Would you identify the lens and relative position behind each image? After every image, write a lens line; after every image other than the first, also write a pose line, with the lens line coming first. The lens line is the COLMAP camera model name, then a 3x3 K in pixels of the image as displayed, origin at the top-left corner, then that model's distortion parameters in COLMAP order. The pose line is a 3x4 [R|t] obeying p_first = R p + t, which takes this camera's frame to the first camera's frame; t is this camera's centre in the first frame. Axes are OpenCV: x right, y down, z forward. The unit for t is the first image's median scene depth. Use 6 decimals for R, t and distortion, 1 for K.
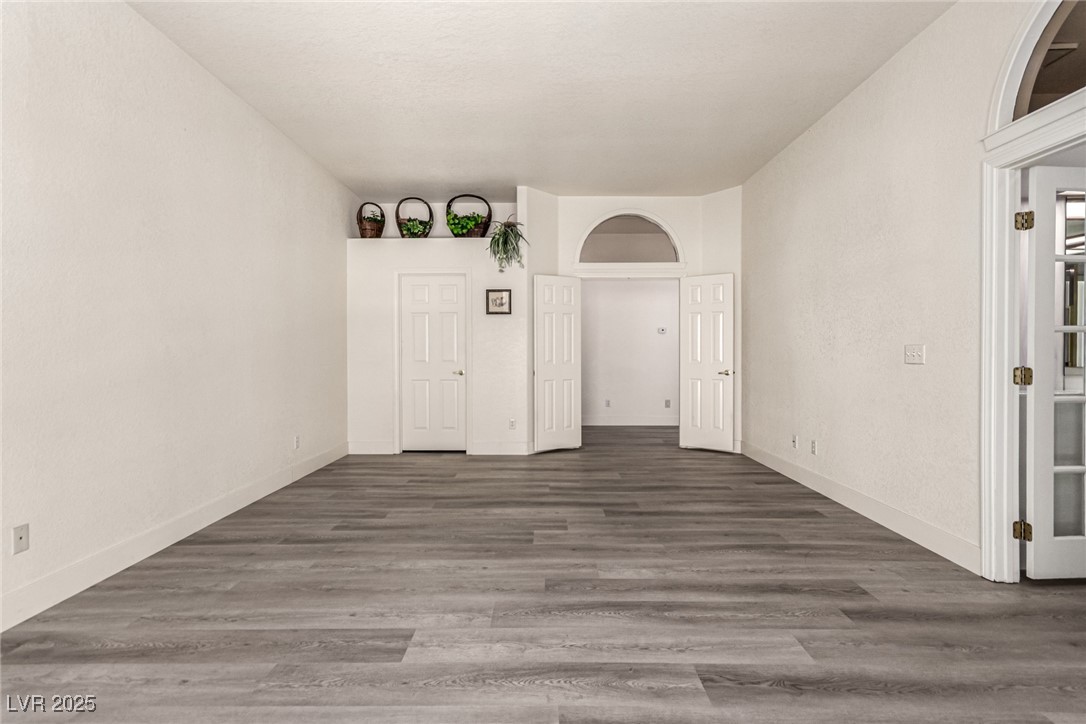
lens RADIAL K [[509.1, 0, 548.8], [0, 509.1, 357.2], [0, 0, 1]] dist [0.013357, 0.000397]
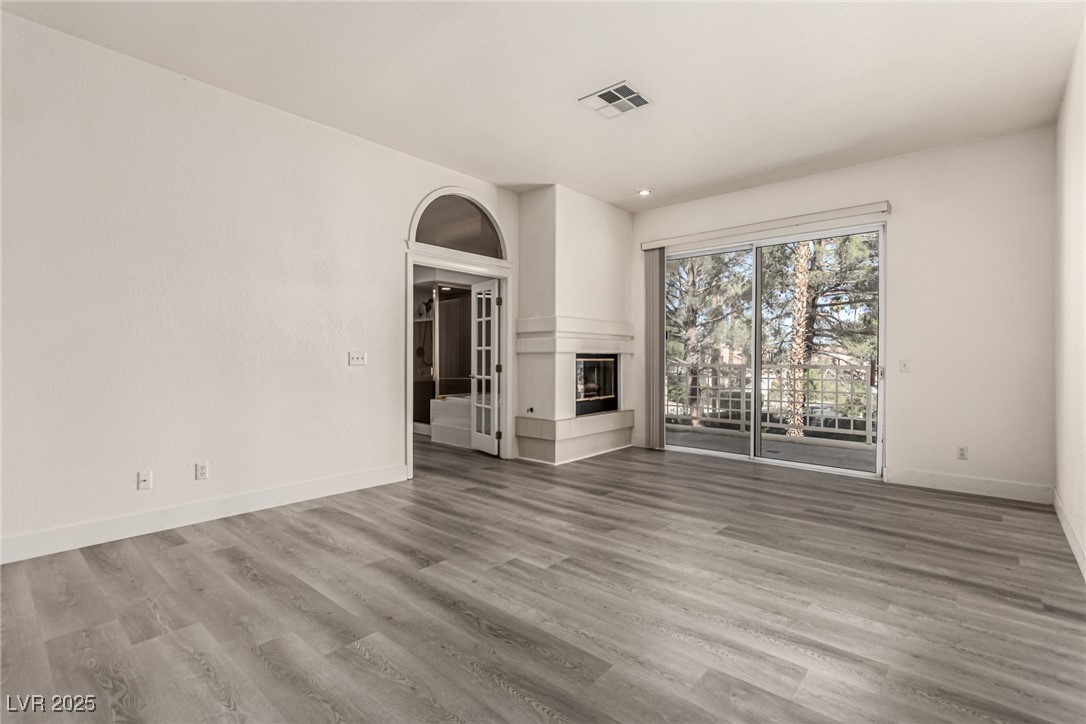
lens RADIAL K [[509.1, 0, 550.6], [0, 509.1, 364.1], [0, 0, 1]] dist [0.013357, 0.000397]
pose [[-0.752836, -0.007305, 0.658168, -0.685551], [0.005259, 0.999840, 0.017113, -0.013249], [-0.658187, 0.016344, -0.752677, 1.889910]]
